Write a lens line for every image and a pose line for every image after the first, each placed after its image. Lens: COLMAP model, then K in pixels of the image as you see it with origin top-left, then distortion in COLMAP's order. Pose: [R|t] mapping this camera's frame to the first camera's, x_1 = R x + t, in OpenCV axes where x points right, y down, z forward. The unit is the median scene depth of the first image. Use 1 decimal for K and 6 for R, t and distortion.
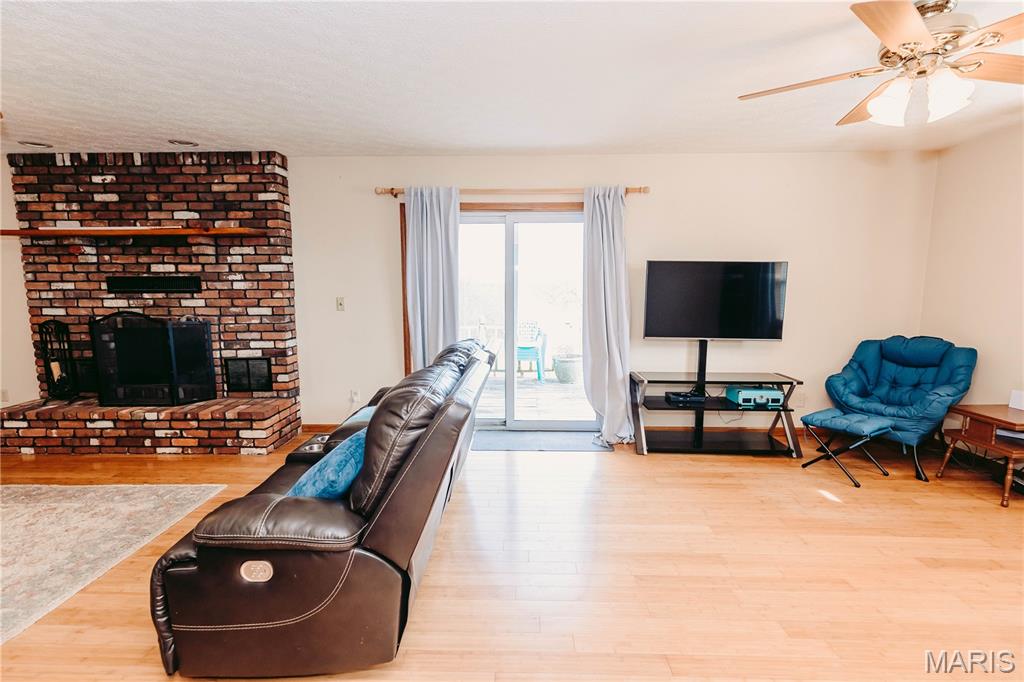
lens RADIAL K [[471.3, 0, 513.6], [0, 471.3, 343.7], [0, 0, 1]] dist [0.008197, -0.000601]
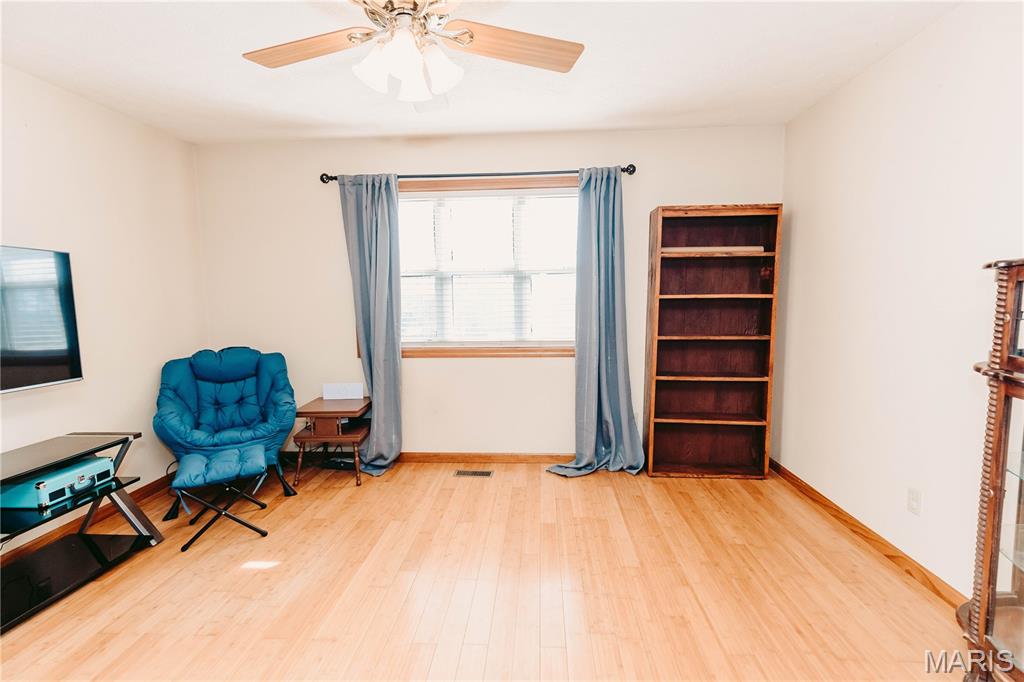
lens RADIAL K [[471.3, 0, 513.6], [0, 471.3, 343.7], [0, 0, 1]] dist [0.008197, -0.000601]
pose [[0.036804, -0.102525, 0.994049, -0.030436], [0.133891, 0.986261, 0.096764, -0.039382], [-0.990312, 0.129533, 0.050026, 0.419968]]
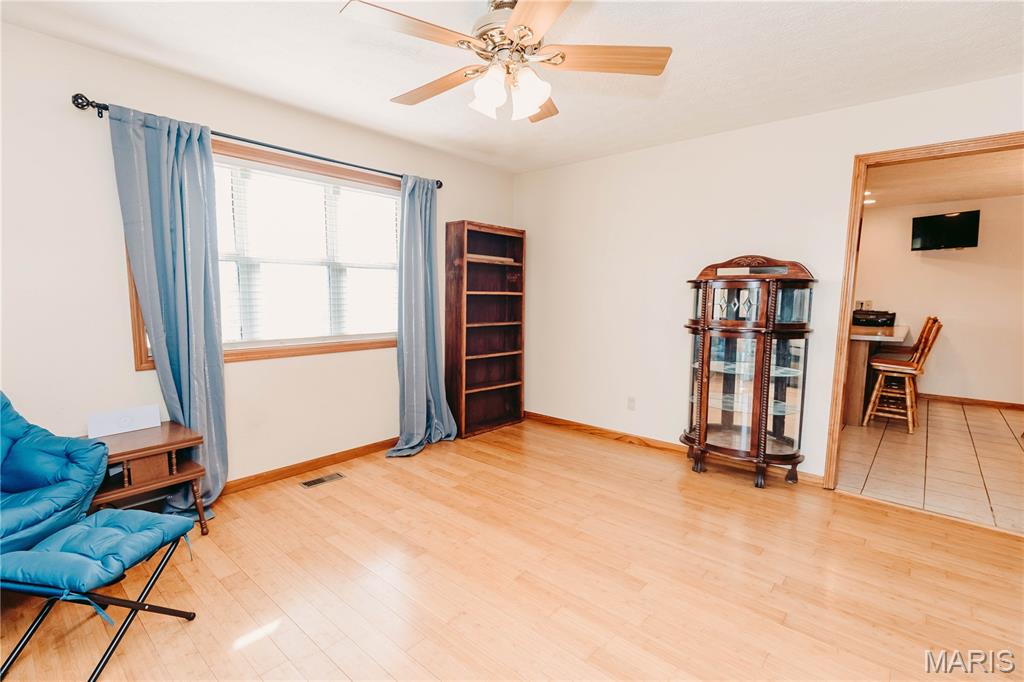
lens RADIAL K [[471.3, 0, 513.6], [0, 471.3, 343.7], [0, 0, 1]] dist [0.008197, -0.000601]
pose [[-0.765858, -0.076667, 0.638423, 0.068631], [0.067353, 0.977840, 0.198223, -0.098174], [-0.639472, 0.194810, -0.743723, 0.952115]]
